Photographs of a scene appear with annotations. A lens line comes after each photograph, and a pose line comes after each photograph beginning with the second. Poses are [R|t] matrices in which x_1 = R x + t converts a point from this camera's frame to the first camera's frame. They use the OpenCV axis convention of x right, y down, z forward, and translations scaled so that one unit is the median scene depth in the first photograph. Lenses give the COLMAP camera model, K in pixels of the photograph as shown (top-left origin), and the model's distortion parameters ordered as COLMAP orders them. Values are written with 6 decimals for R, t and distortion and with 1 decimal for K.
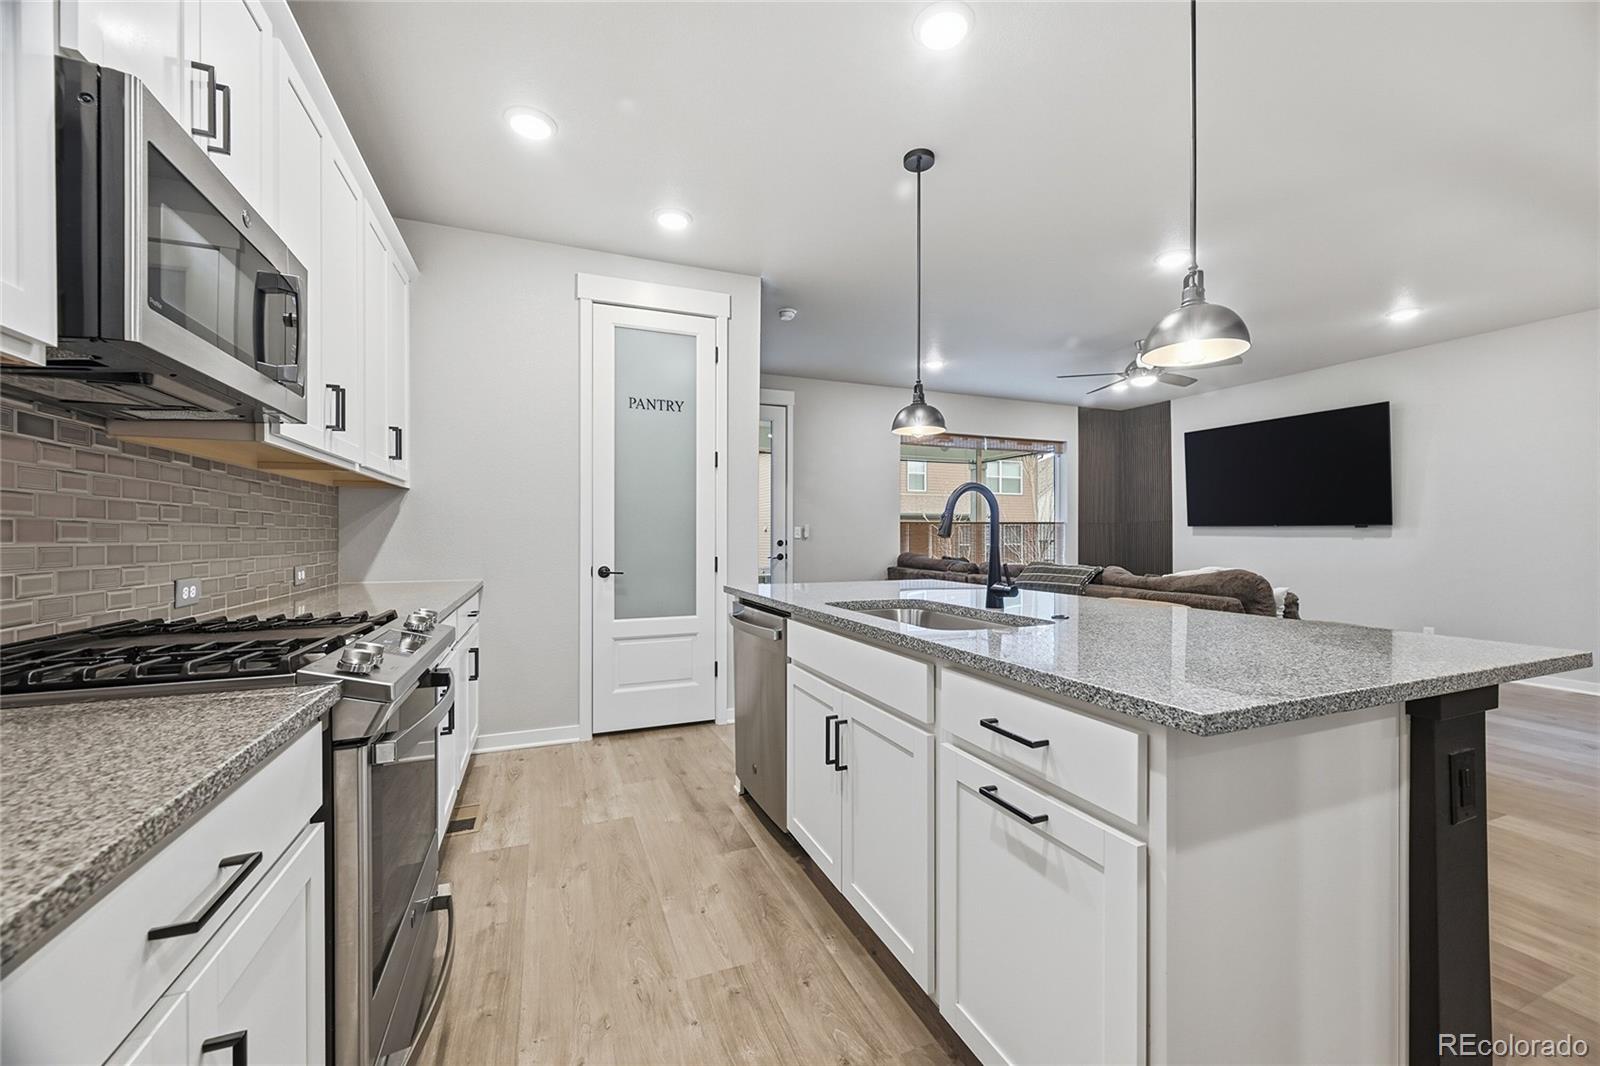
lens RADIAL K [[633.2, 0, 807.9], [0, 633.2, 531.8], [0, 0, 1]] dist [-0.001700, 0.000536]
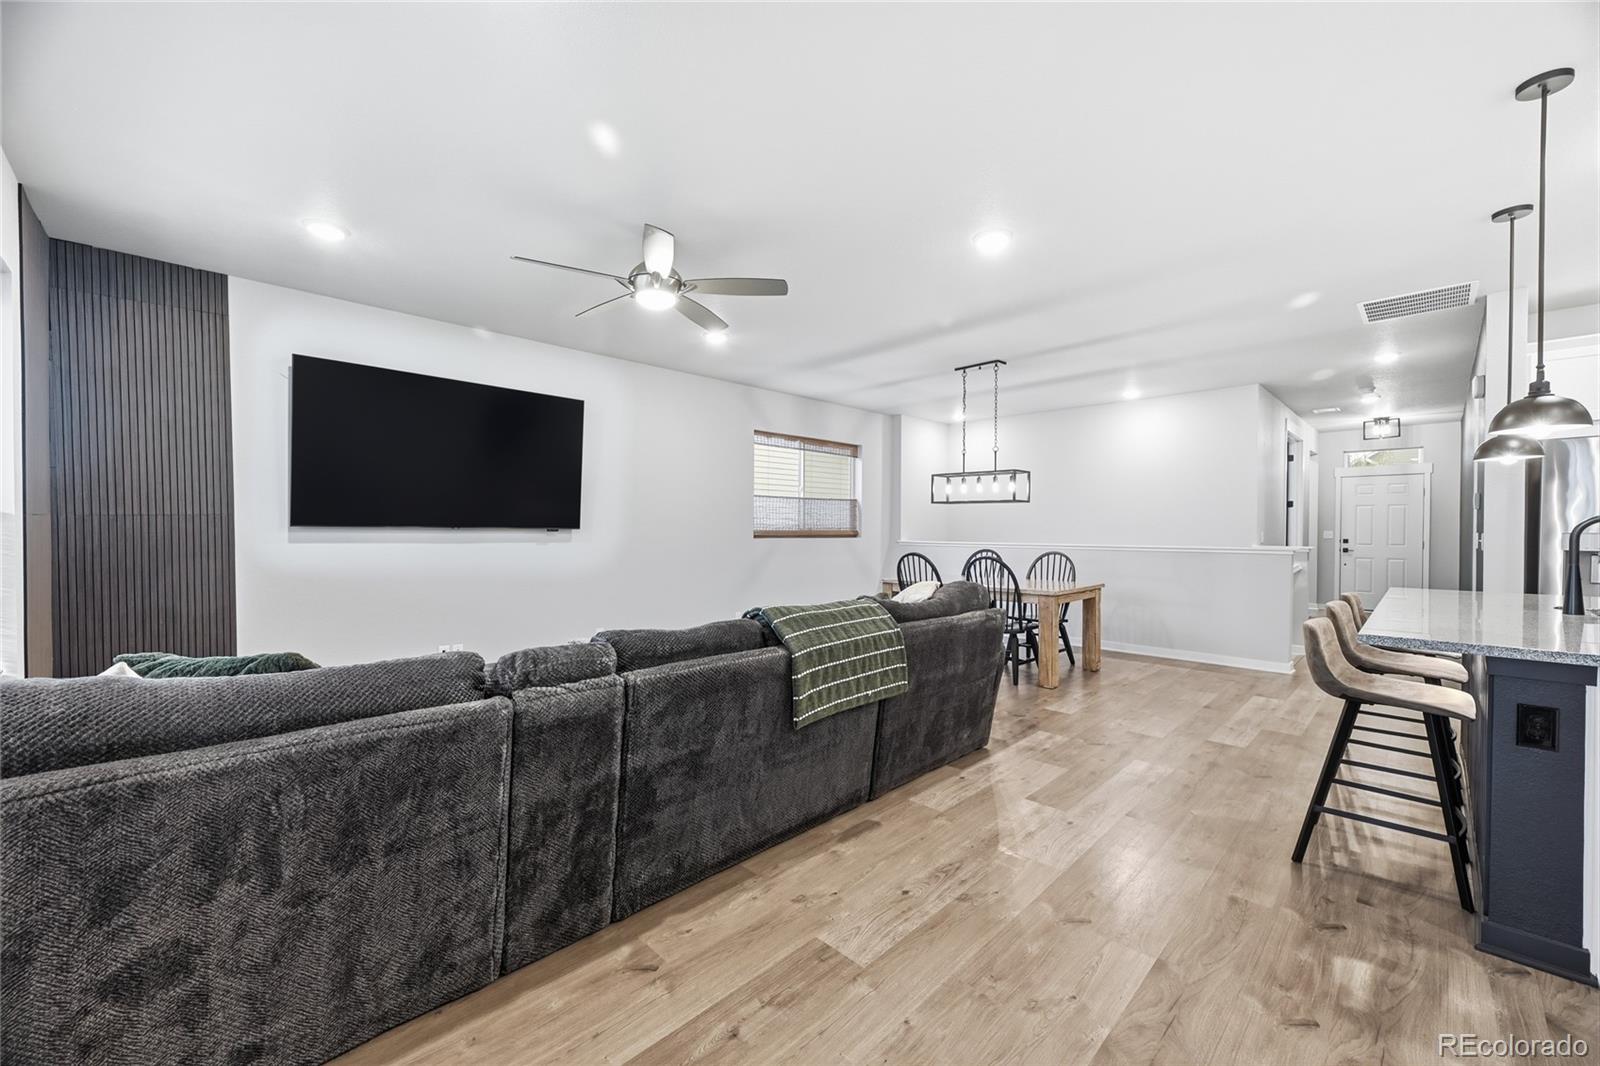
lens RADIAL K [[633.2, 0, 801.0], [0, 633.2, 539.5], [0, 0, 1]] dist [-0.001700, 0.000536]
pose [[-0.363556, -0.017808, 0.931402, -0.057291], [-0.008724, 0.999839, 0.015711, -0.014168], [-0.931532, -0.002414, -0.363652, 1.324539]]
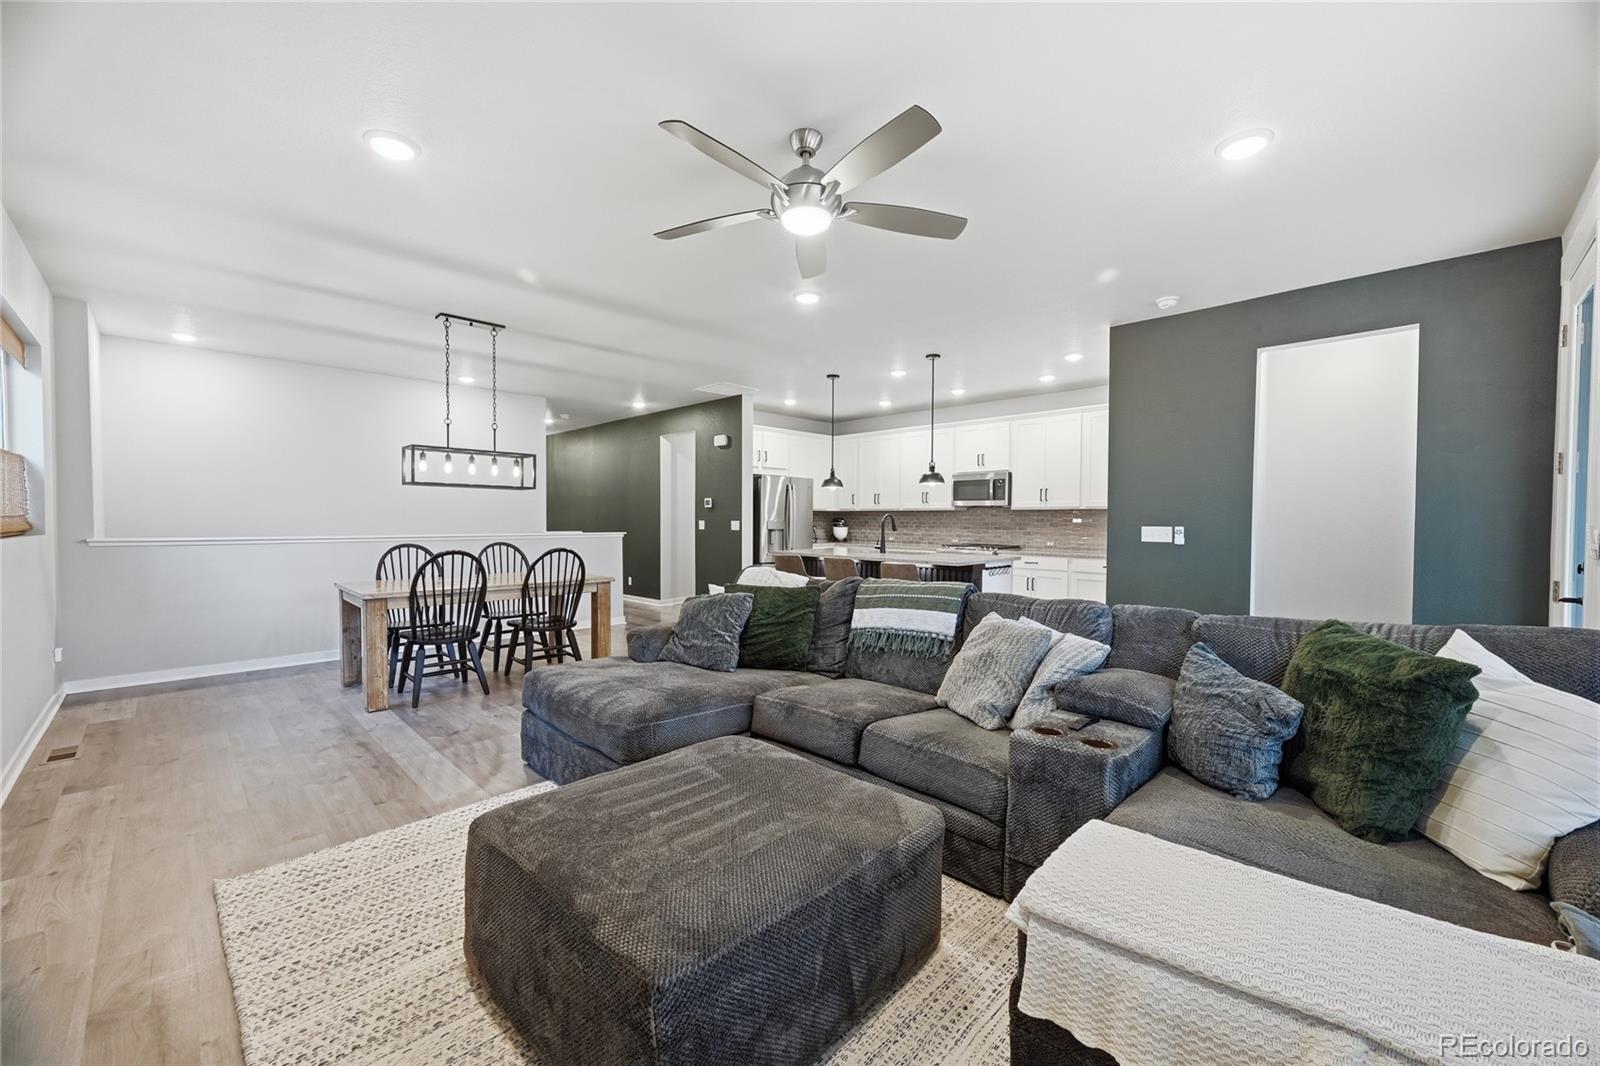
lens RADIAL K [[633.2, 0, 804.9], [0, 633.2, 536.5], [0, 0, 1]] dist [-0.001700, 0.000536]
pose [[-0.929294, 0.004413, -0.369313, 0.808934], [-0.003947, 0.999753, 0.021878, -0.013764], [0.369319, 0.021789, -0.929047, 1.689244]]
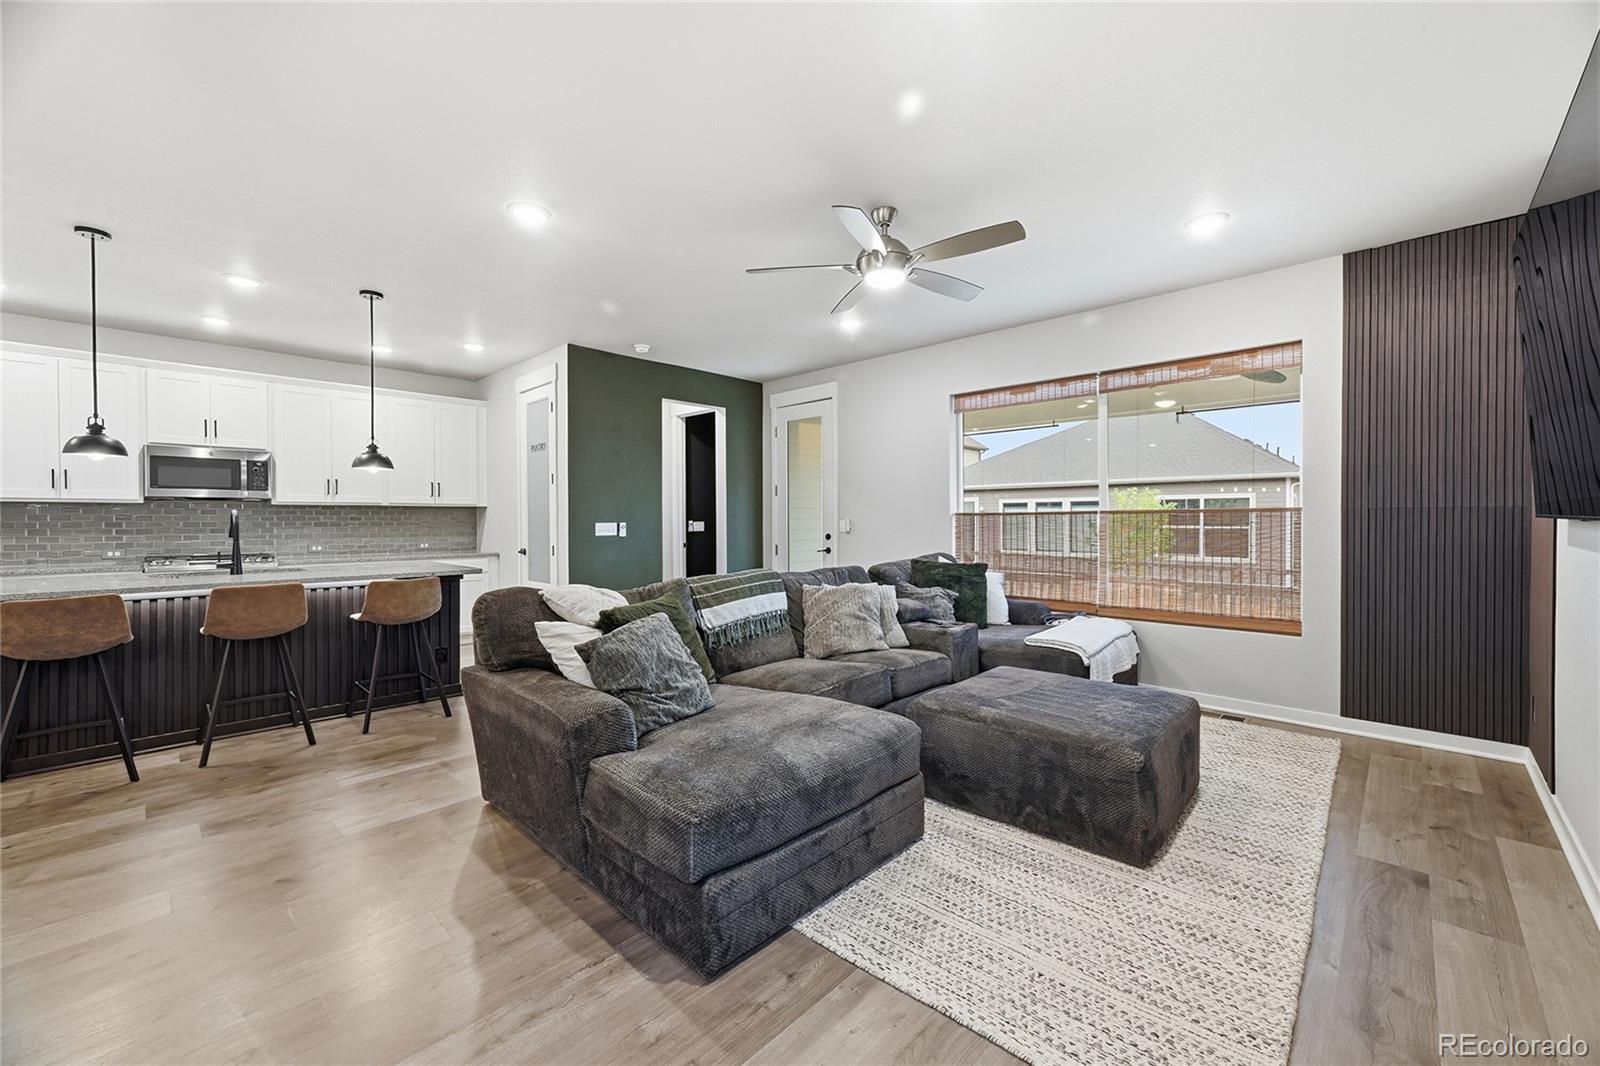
lens RADIAL K [[633.2, 0, 810.5], [0, 633.2, 526.4], [0, 0, 1]] dist [-0.001700, 0.000536]
pose [[0.394682, 0.010216, -0.918761, 1.212581], [0.006735, 0.999879, 0.014011, -0.017693], [0.918793, -0.011718, 0.394566, 0.812709]]
